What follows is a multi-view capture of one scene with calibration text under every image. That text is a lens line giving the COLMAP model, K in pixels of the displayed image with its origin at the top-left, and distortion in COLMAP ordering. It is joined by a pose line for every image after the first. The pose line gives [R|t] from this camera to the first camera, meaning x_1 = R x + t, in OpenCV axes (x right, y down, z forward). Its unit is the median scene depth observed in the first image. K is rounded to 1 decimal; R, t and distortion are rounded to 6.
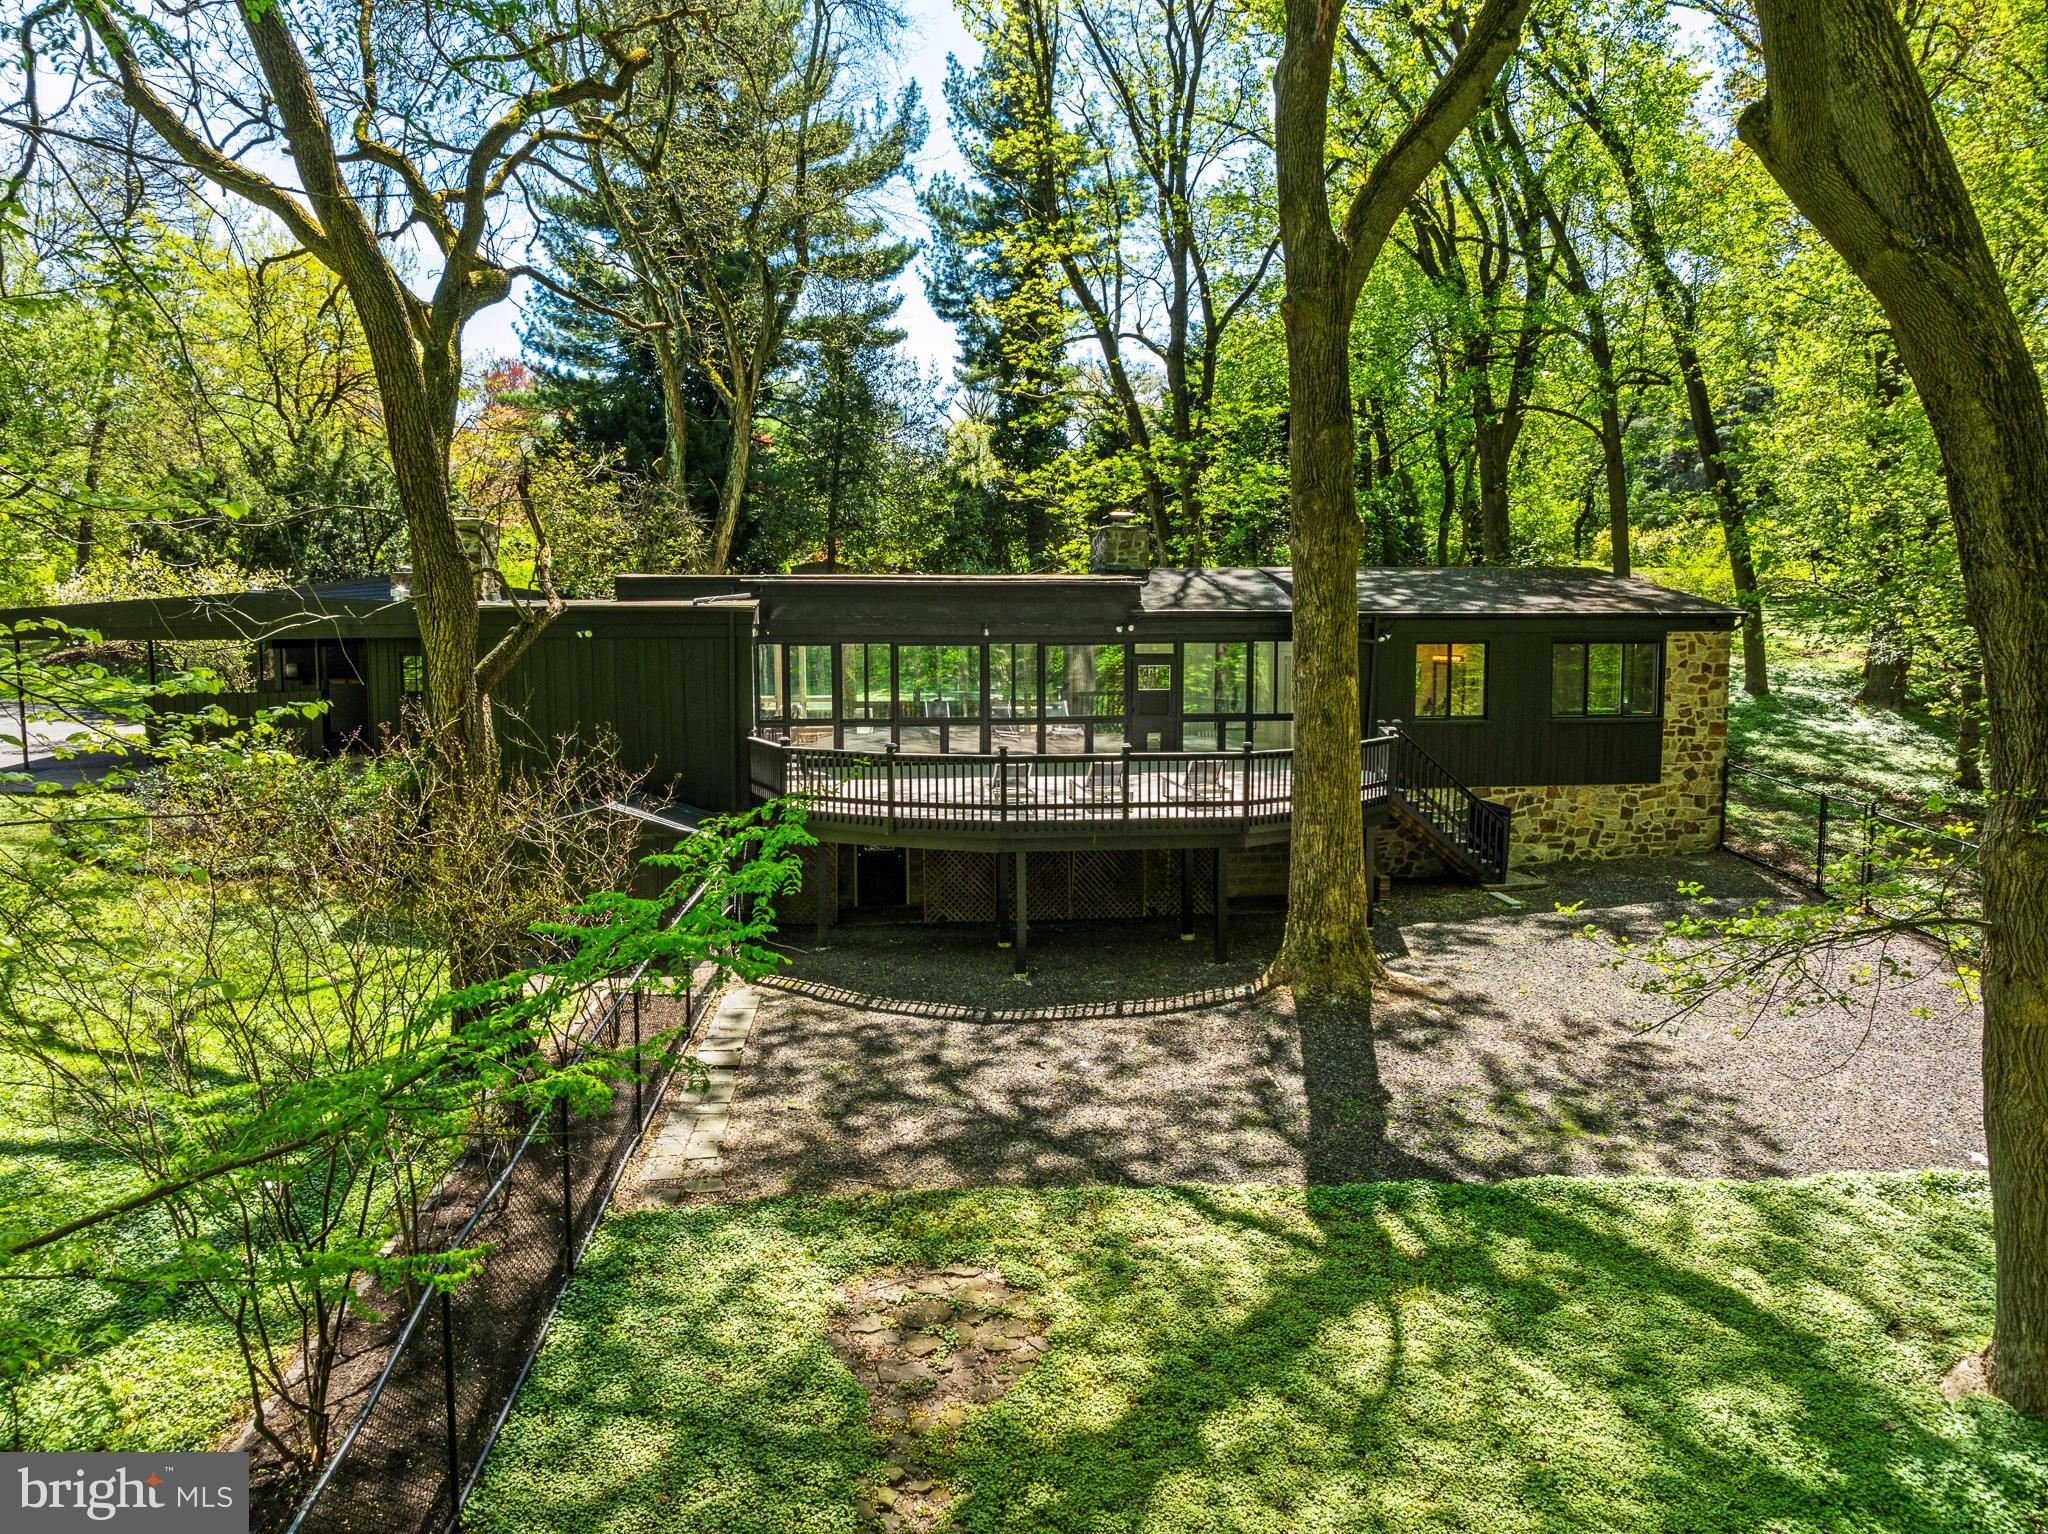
lens RADIAL K [[1453.0, 0, 1036.4], [0, 1453.0, 762.2], [0, 0, 1]] dist [-0.002607, 0.000823]
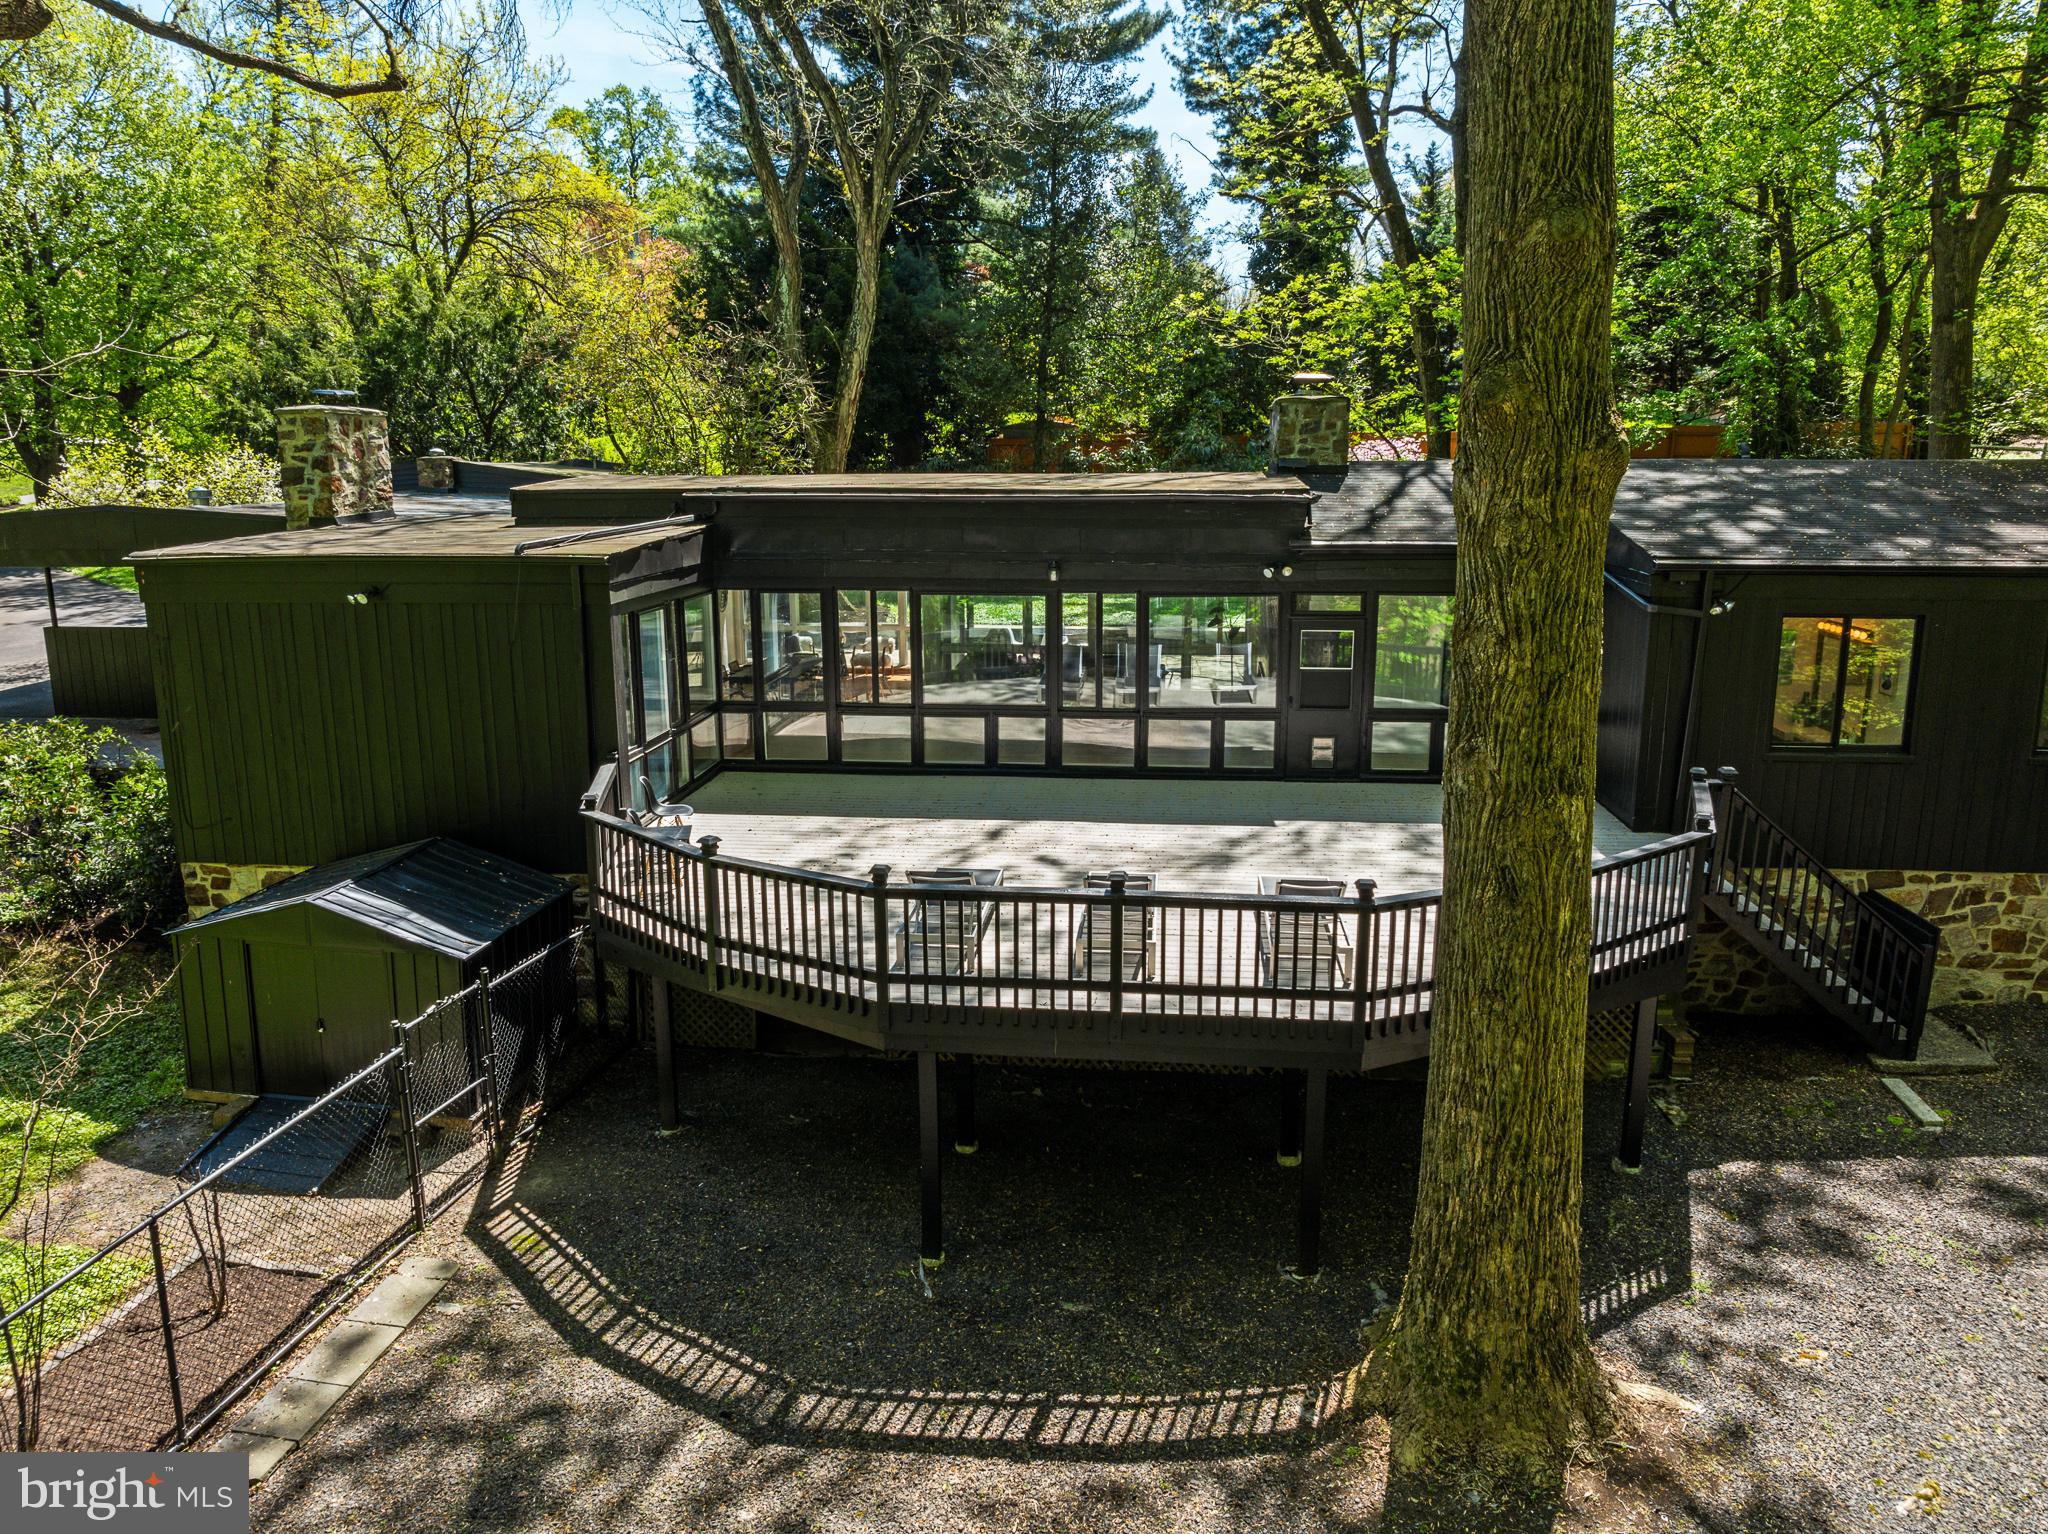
lens RADIAL K [[1449.5, 0, 1019.3], [0, 1449.5, 763.2], [0, 0, 1]] dist [-0.041074, 0.011441]
pose [[0.967292, 0.051852, -0.248308, 0.112004], [-0.023448, 0.992971, 0.116011, -0.079617], [0.252578, -0.106395, 0.961709, 0.371494]]
